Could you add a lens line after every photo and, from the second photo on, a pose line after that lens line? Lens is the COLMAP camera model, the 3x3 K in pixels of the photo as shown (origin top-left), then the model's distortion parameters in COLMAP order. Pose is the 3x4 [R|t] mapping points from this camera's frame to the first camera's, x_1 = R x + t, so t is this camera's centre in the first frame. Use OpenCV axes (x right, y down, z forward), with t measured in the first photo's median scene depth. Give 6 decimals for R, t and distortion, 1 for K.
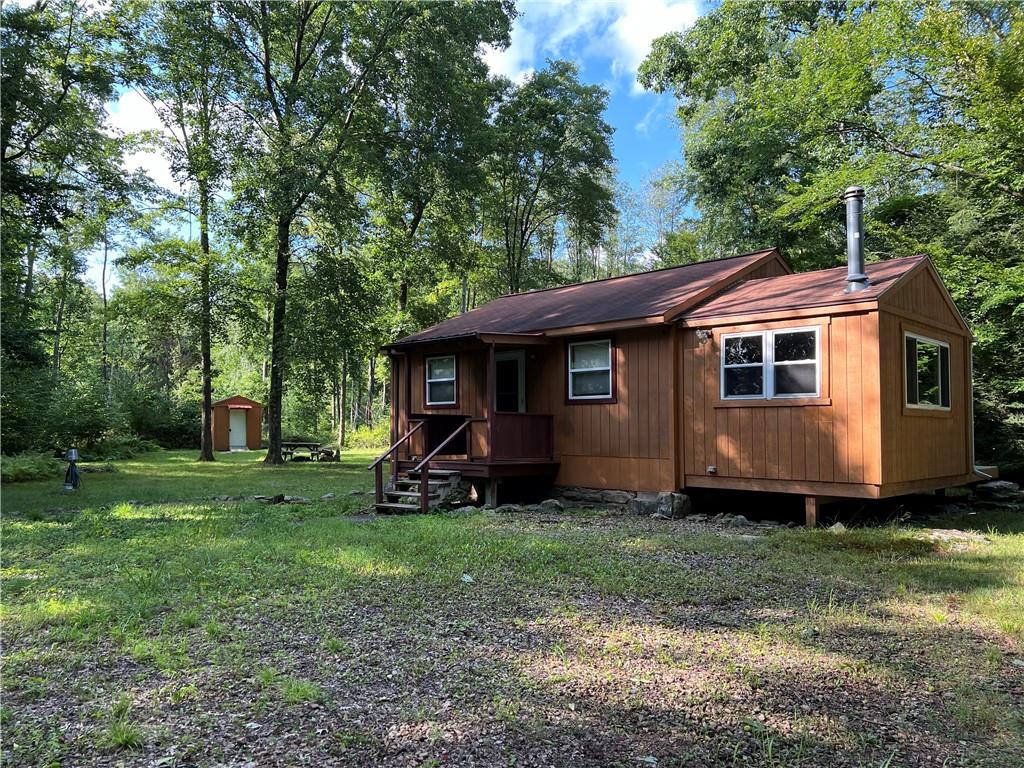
lens RADIAL K [[775.5, 0, 511.5], [0, 775.5, 393.4], [0, 0, 1]] dist [0.067034, -0.066930]
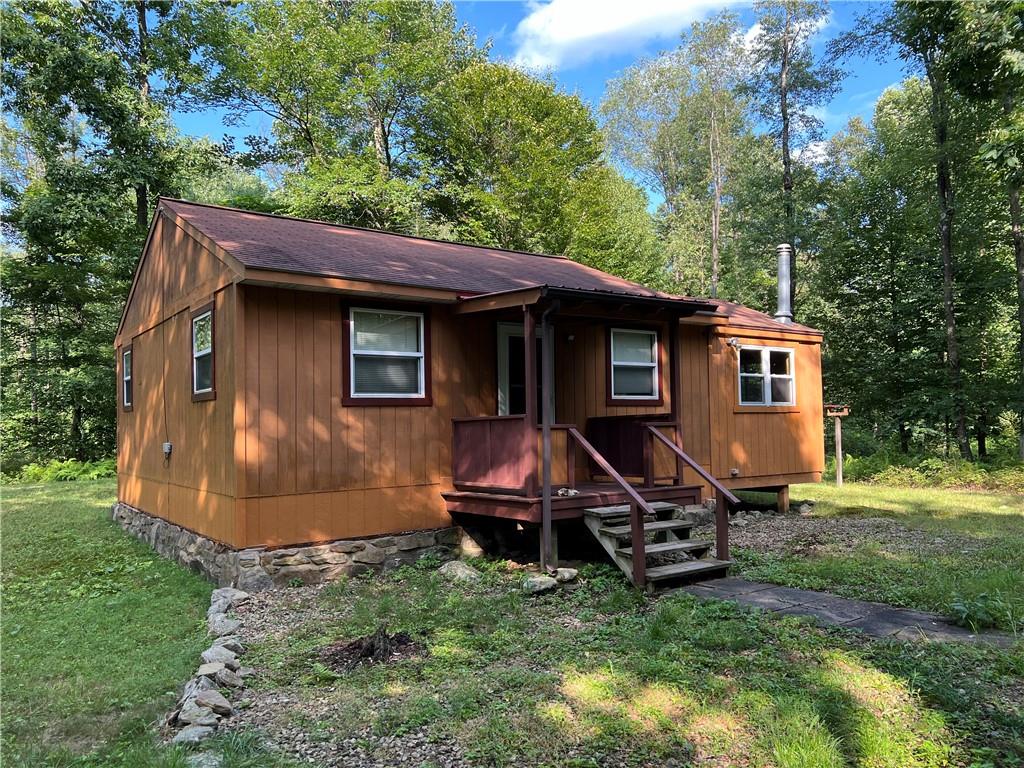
lens RADIAL K [[775.5, 0, 511.5], [0, 775.5, 385.5], [0, 0, 1]] dist [0.067034, -0.066930]
pose [[0.144701, 0.049802, 0.988221, -0.779280], [-0.021497, 0.998655, -0.047181, 0.035938], [-0.989242, -0.014416, 0.145577, 1.079424]]
